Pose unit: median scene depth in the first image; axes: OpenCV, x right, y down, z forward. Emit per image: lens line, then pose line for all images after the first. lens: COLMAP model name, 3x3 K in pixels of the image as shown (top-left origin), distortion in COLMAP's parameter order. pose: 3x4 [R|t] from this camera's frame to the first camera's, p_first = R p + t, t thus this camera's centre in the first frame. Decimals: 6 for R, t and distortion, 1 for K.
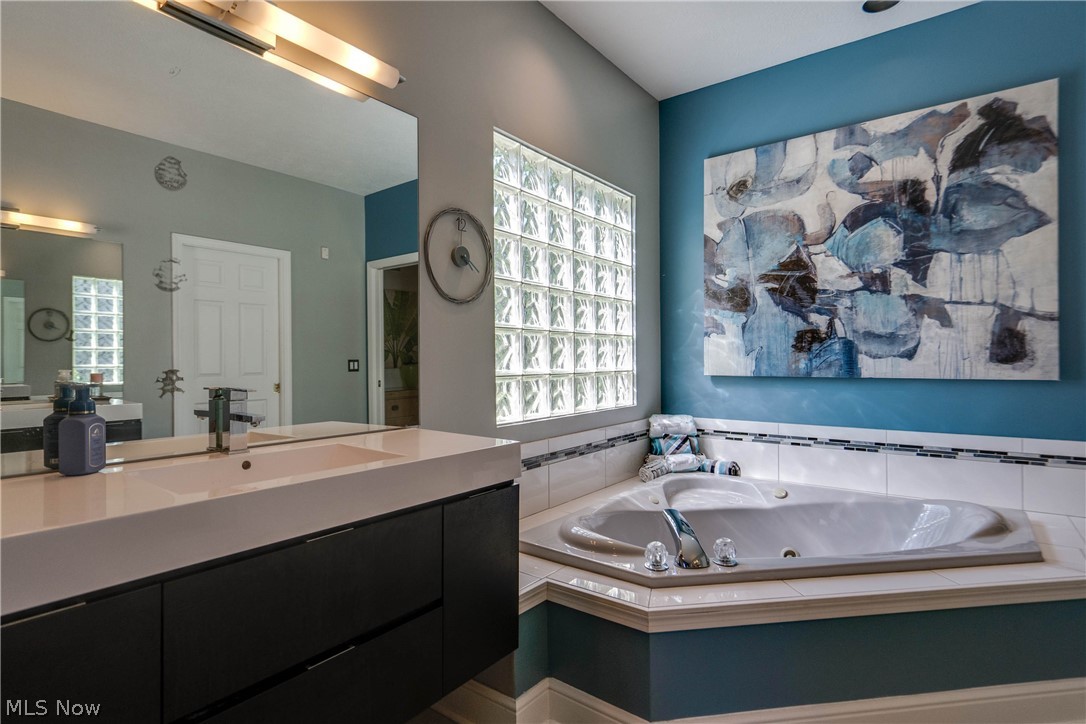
lens RADIAL K [[561.3, 0, 532.1], [0, 561.3, 360.8], [0, 0, 1]] dist [0.001296, -0.000313]
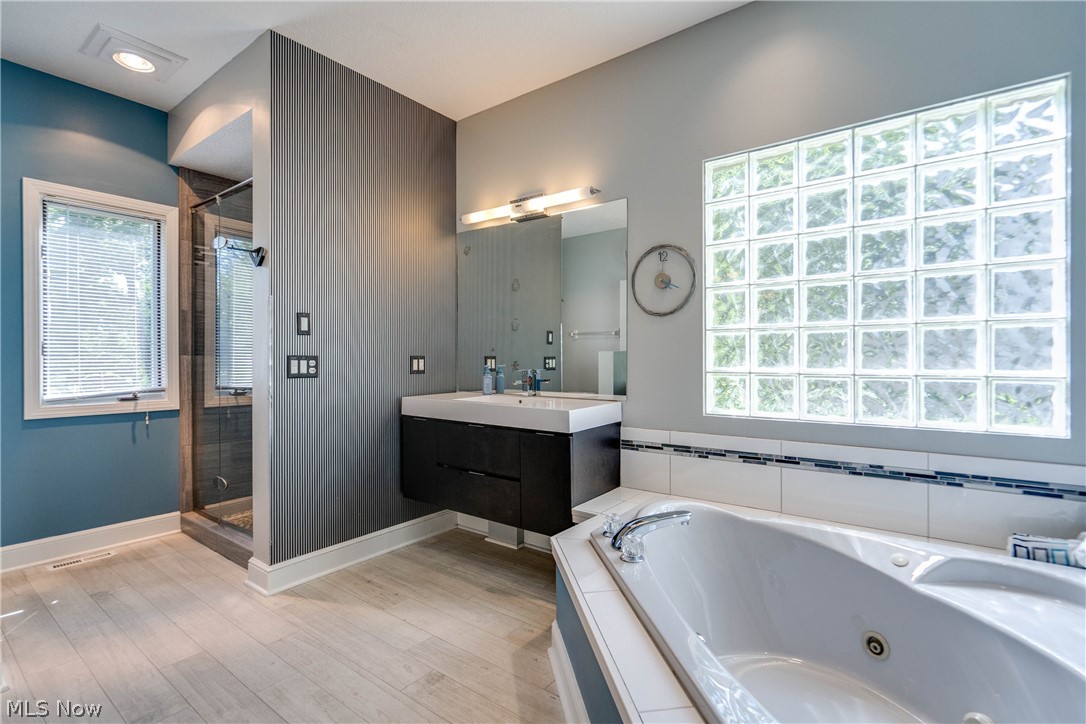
lens RADIAL K [[509.5, 0, 543.0], [0, 509.5, 362.0], [0, 0, 1]] dist [-0.000243, 0.000405]
pose [[0.001194, 0.017427, -0.999847, 0.825840], [0.002652, 0.999845, 0.017430, -0.010387], [0.999996, -0.002672, 0.001147, 0.544374]]
